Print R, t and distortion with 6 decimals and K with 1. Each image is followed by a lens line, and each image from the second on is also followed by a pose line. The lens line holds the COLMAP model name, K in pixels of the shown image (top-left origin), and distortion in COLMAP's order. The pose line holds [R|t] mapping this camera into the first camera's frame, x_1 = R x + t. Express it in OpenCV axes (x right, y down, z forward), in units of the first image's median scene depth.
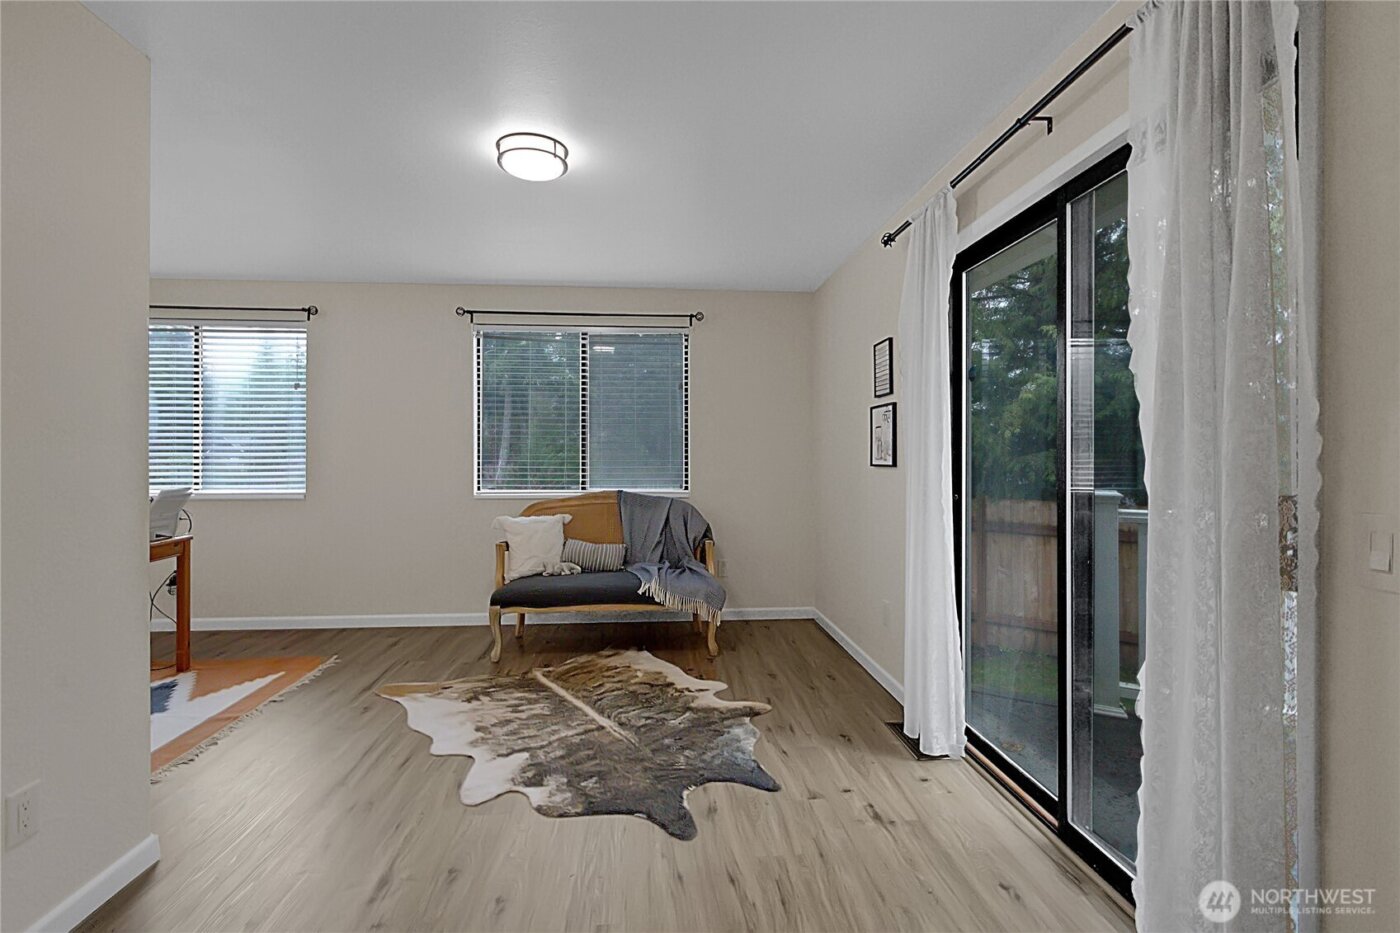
lens RADIAL K [[649.2, 0, 698.4], [0, 649.2, 462.1], [0, 0, 1]] dist [0.003024, 0.000082]
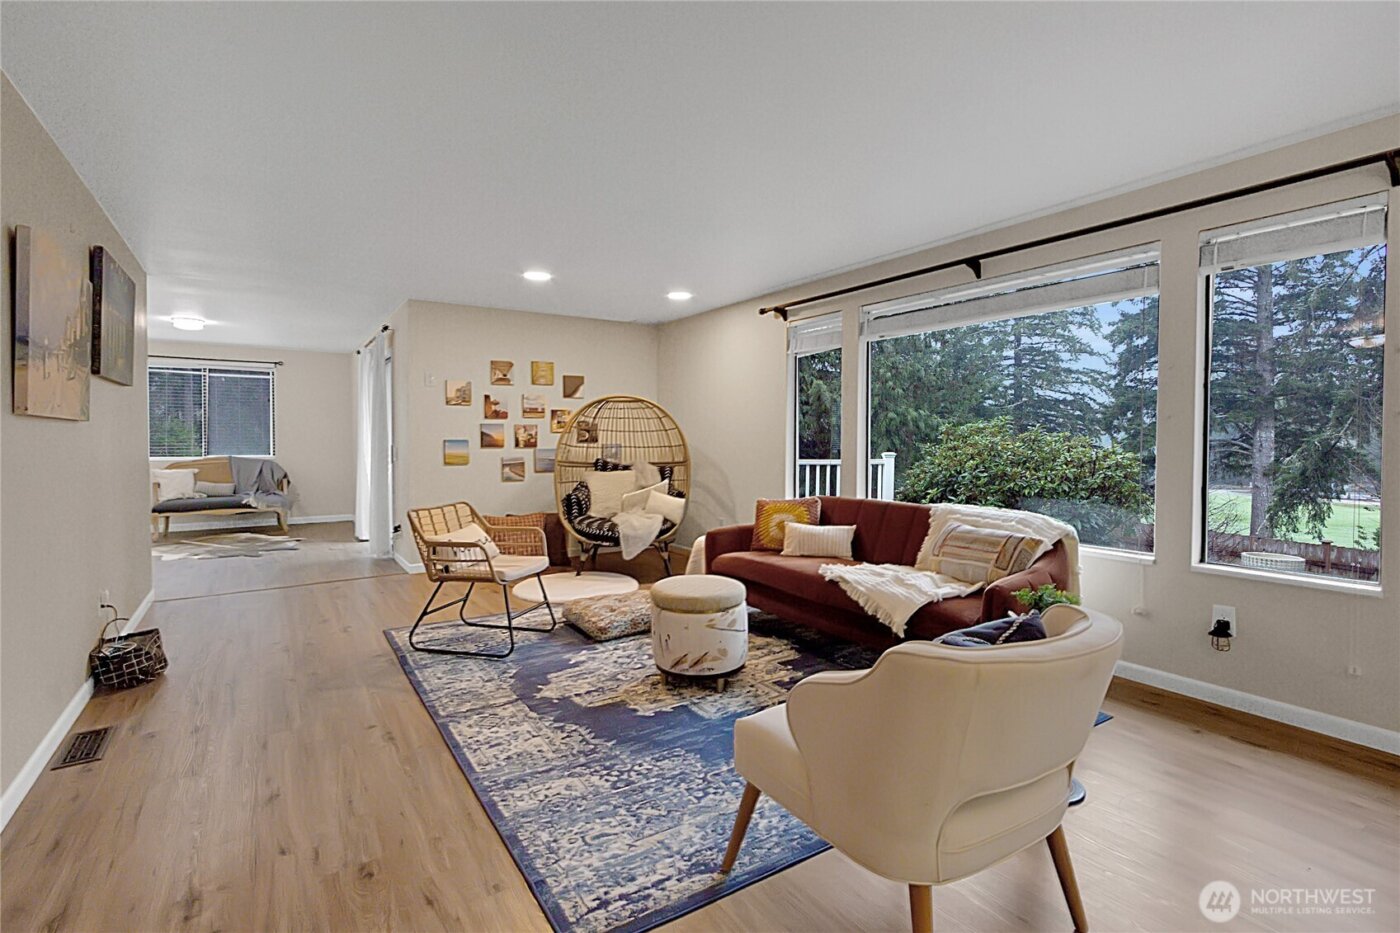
lens RADIAL K [[649.2, 0, 703.6], [0, 649.2, 456.4], [0, 0, 1]] dist [0.003024, 0.000082]
pose [[0.873253, -0.013799, 0.487072, 0.167794], [0.001925, 0.999689, 0.024871, 0.001553], [-0.487263, -0.020781, 0.873008, -1.391120]]
